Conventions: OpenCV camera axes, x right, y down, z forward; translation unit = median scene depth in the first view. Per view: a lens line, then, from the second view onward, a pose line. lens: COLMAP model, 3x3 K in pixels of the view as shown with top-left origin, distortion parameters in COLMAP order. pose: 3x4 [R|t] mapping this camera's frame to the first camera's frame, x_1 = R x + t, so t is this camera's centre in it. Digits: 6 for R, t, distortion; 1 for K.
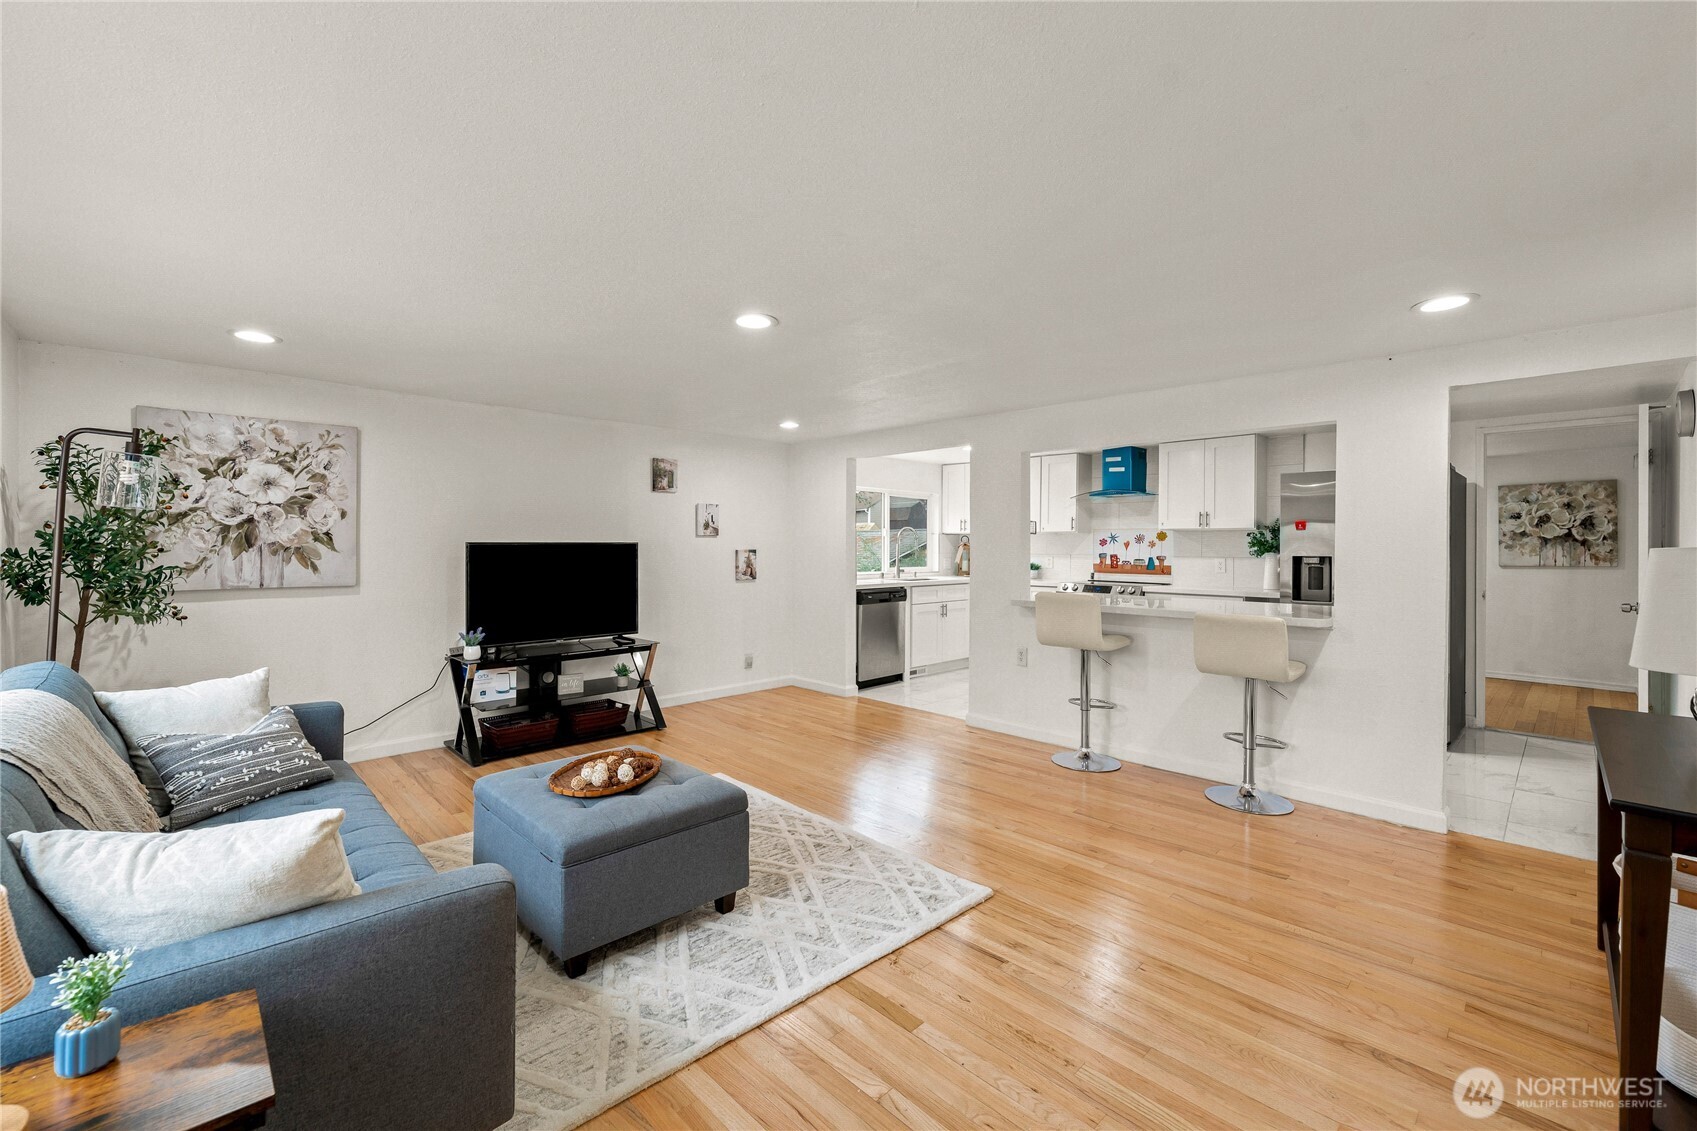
lens RADIAL K [[693.8, 0, 844.6], [0, 693.8, 554.8], [0, 0, 1]] dist [0.001717, -0.000289]
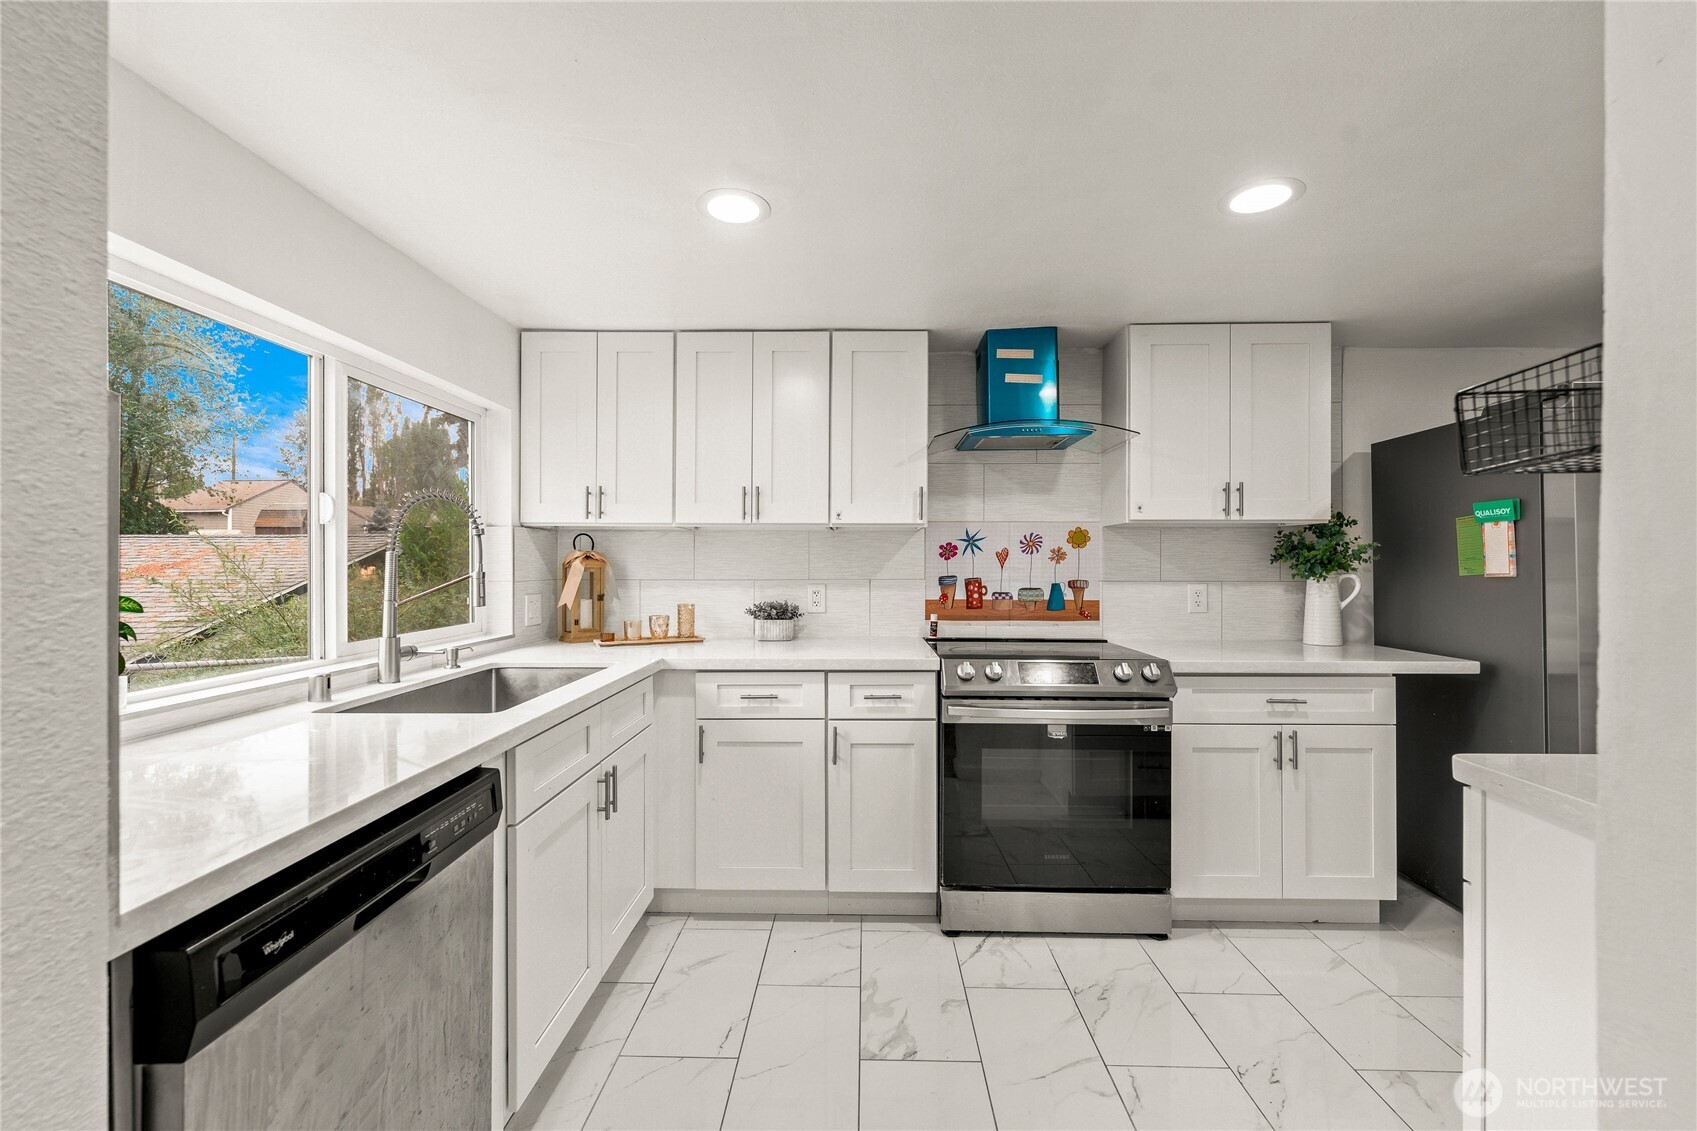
lens RADIAL K [[693.8, 0, 841.6], [0, 693.8, 559.2], [0, 0, 1]] dist [0.001717, -0.000289]
pose [[0.713964, -0.001432, 0.700181, 0.015924], [0.013235, 0.999847, -0.011451, -0.009245], [-0.700057, 0.017443, 0.713874, 0.800002]]
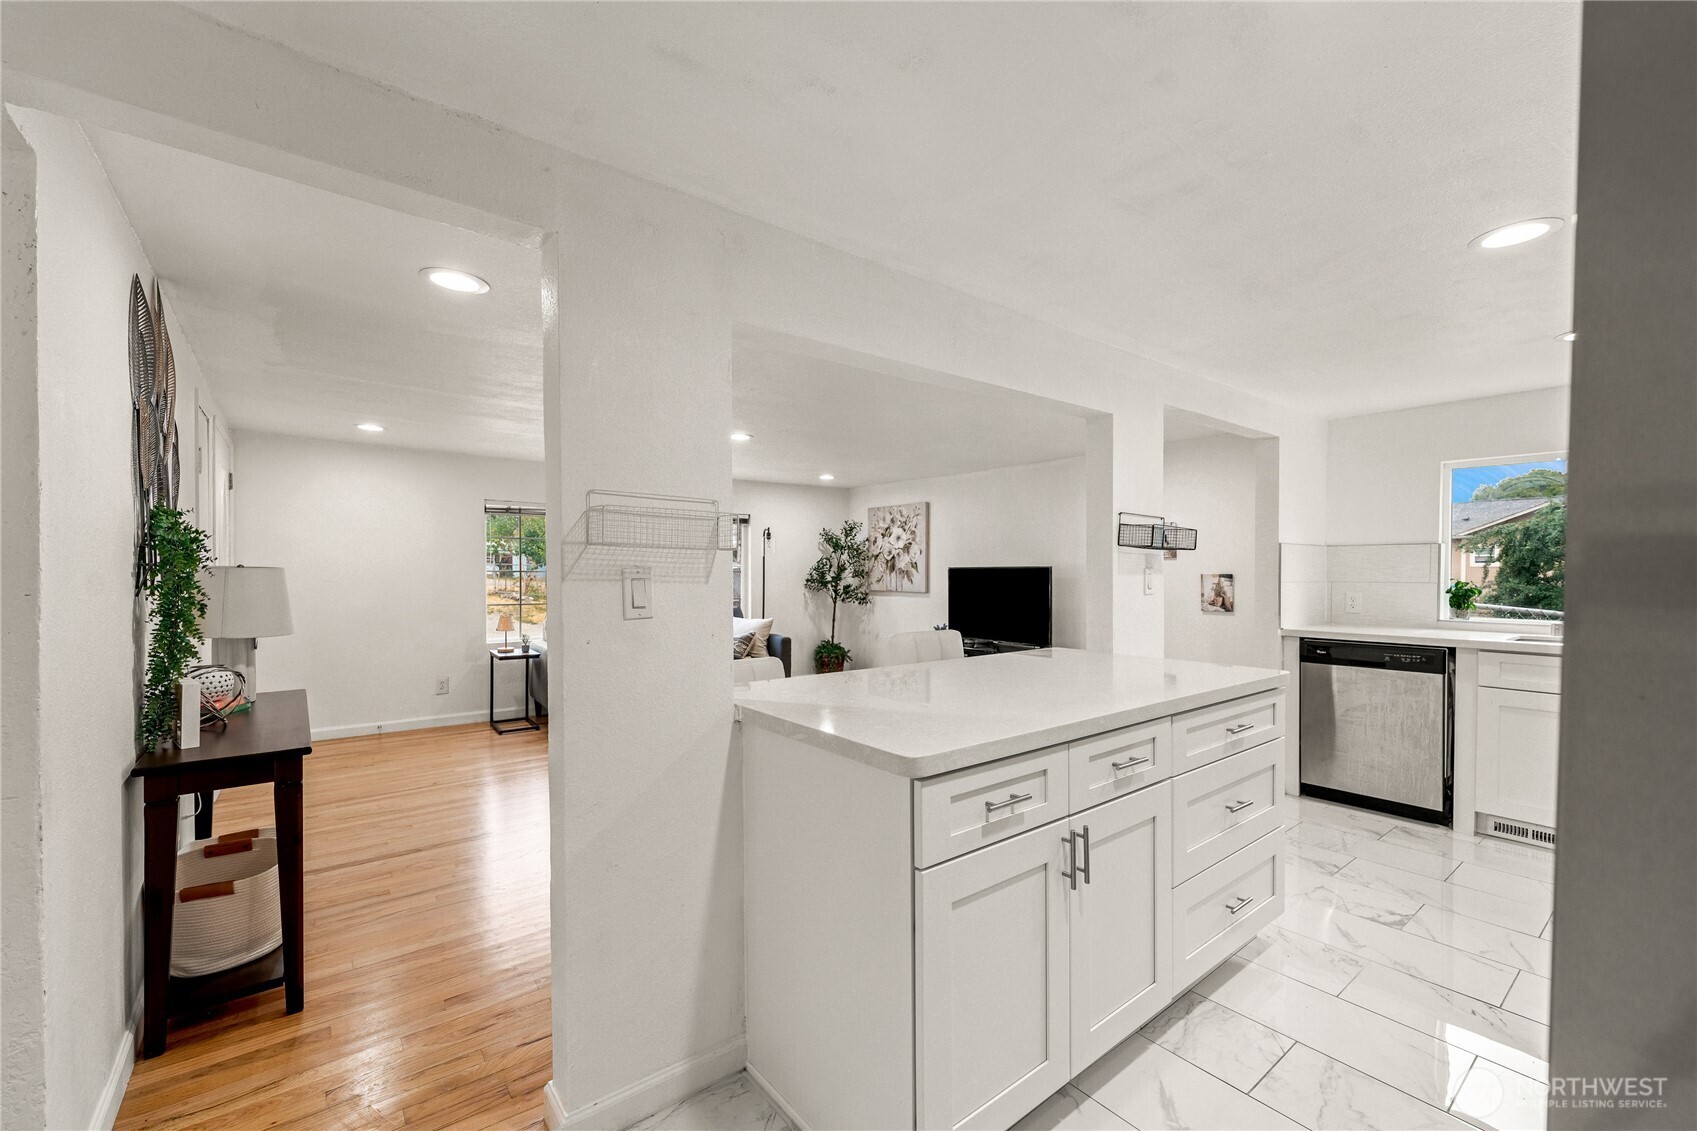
lens RADIAL K [[693.8, 0, 845.4], [0, 693.8, 577.4], [0, 0, 1]] dist [0.001717, -0.000289]
pose [[-0.109633, 0.007483, -0.993944, 0.671273], [-0.013876, 0.999863, 0.009058, -0.004411], [0.993875, 0.014785, -0.109514, 0.632057]]
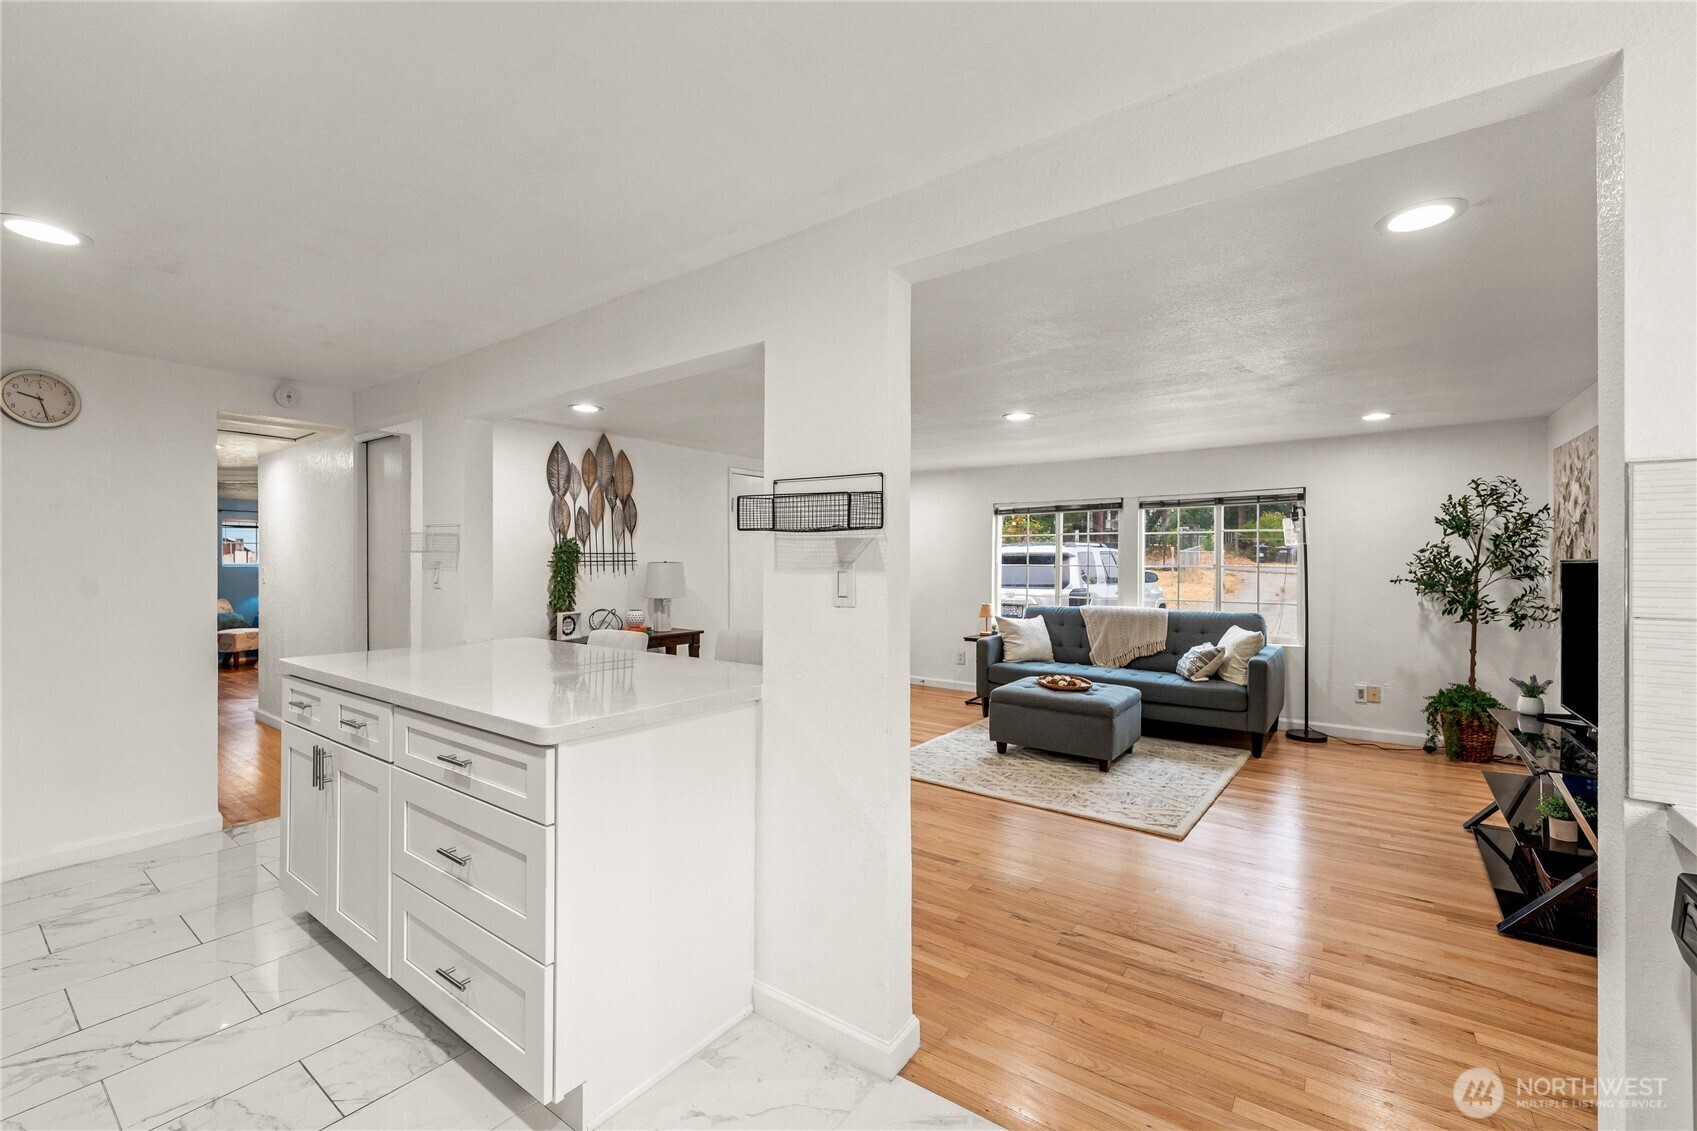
lens RADIAL K [[693.8, 0, 856.0], [0, 693.8, 562.5], [0, 0, 1]] dist [0.001717, -0.000289]
pose [[-0.984402, -0.003910, -0.175889, 0.214594], [-0.005952, 0.999921, 0.011086, -0.012743], [0.175832, 0.011960, -0.984348, 1.066598]]
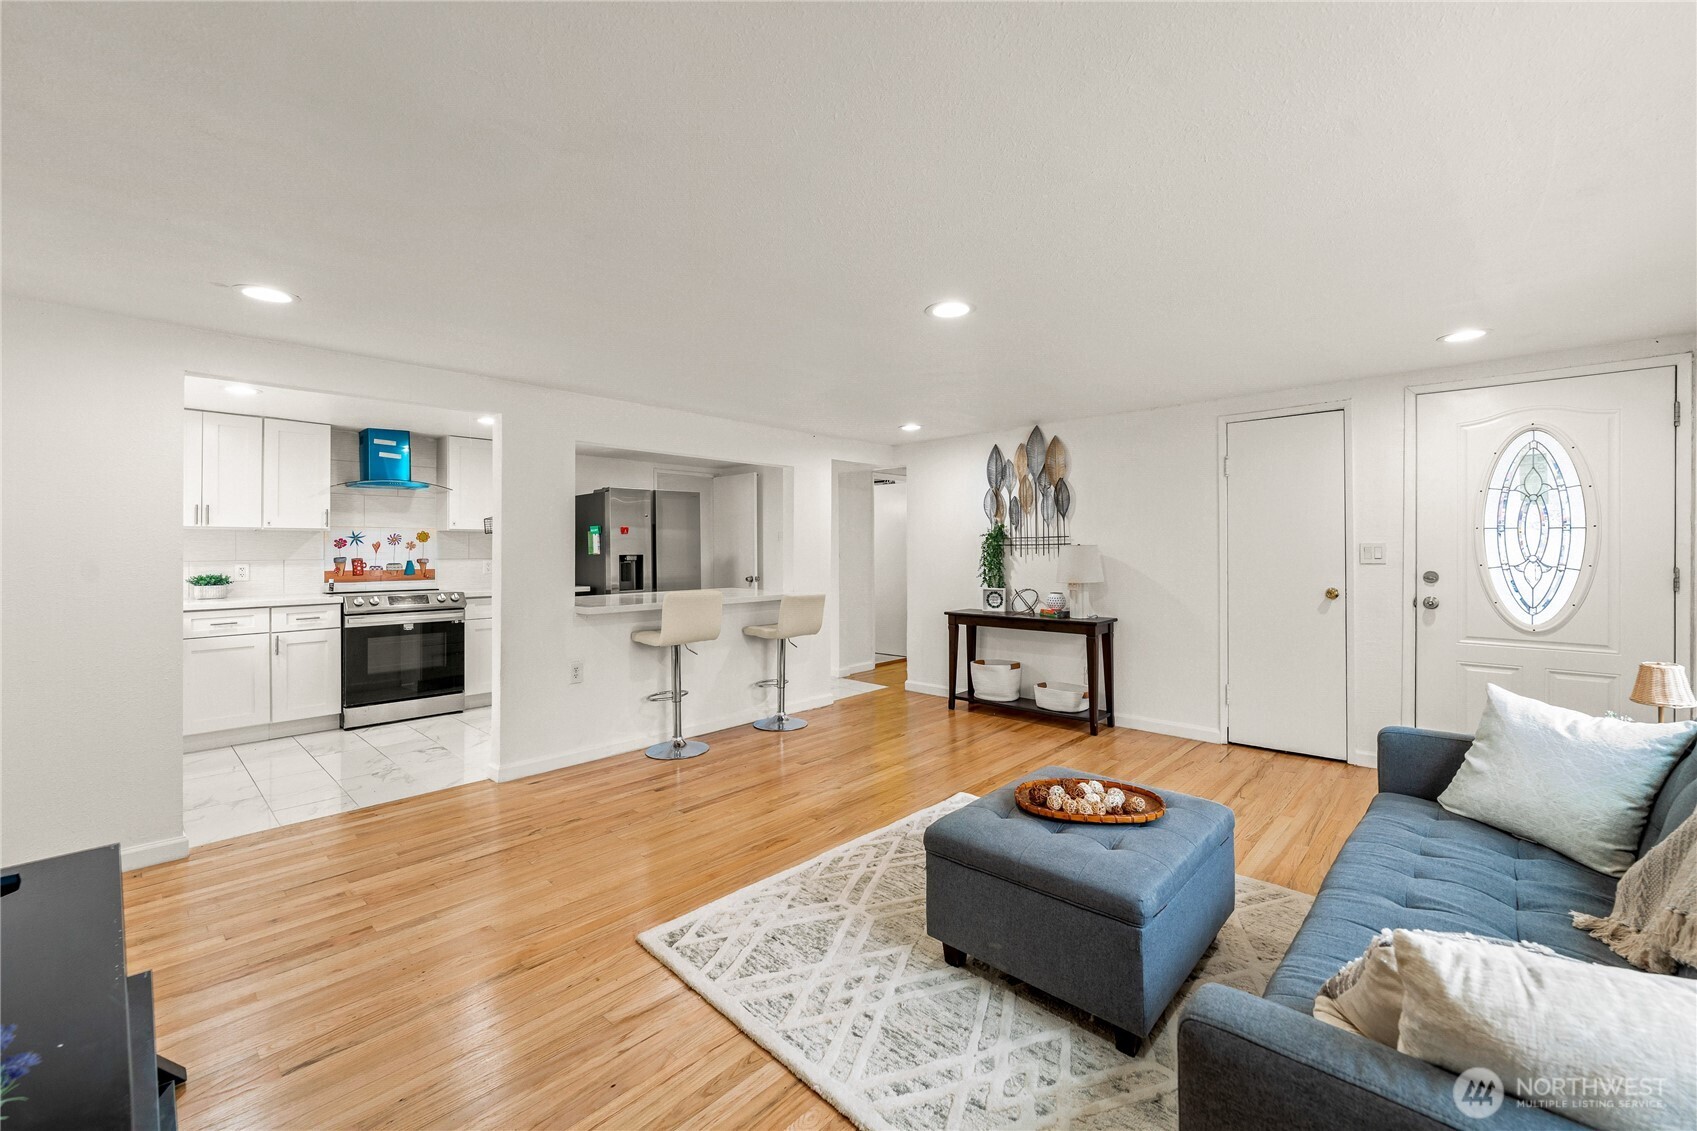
lens RADIAL K [[693.8, 0, 838.3], [0, 693.8, 547.6], [0, 0, 1]] dist [0.001717, -0.000289]
pose [[-0.043054, -0.002782, 0.999069, -0.469230], [0.016412, 0.999859, 0.003492, -0.007098], [-0.998938, 0.016547, -0.043002, 0.520024]]
